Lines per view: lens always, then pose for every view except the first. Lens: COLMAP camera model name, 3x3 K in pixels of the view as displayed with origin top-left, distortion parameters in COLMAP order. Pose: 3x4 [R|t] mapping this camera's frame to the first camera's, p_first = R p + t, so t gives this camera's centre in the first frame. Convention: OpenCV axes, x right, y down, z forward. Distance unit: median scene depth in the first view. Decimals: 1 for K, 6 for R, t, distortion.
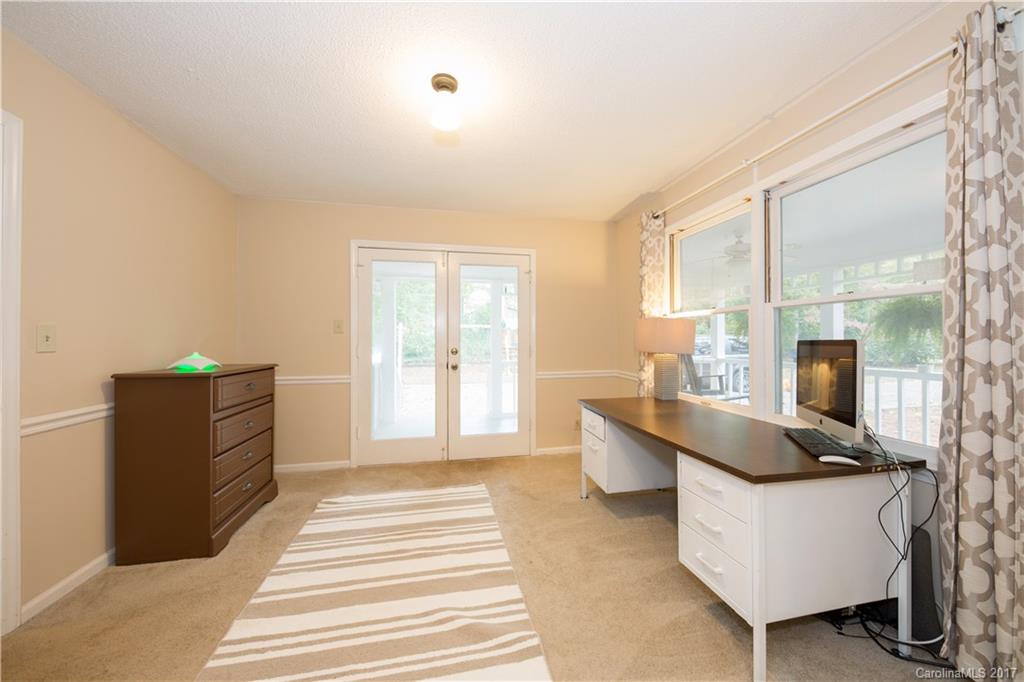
lens RADIAL K [[348.6, 0, 512.0], [0, 348.6, 341.0], [0, 0, 1]] dist [0.000161, 0.000003]
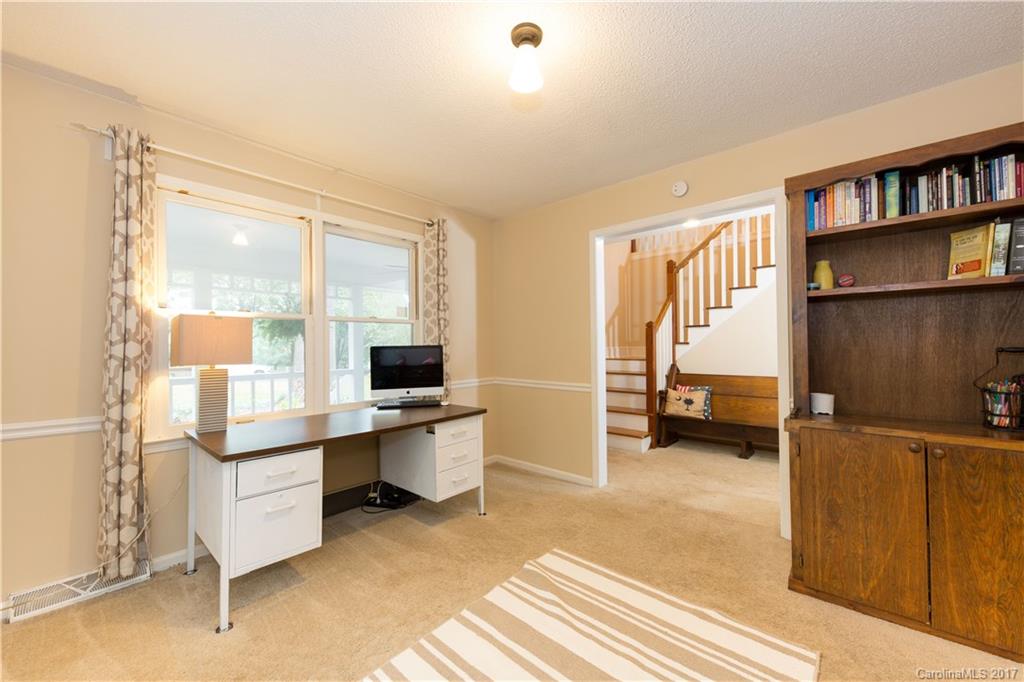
lens RADIAL K [[385.6, 0, 512.0], [0, 385.6, 341.0], [0, 0, 1]] dist [-0.001360, -0.000278]
pose [[-0.578974, 0.016737, 0.815174, -0.785807], [0.014689, 0.999841, -0.010096, 0.002682], [-0.815214, 0.006129, -0.579128, 1.336974]]
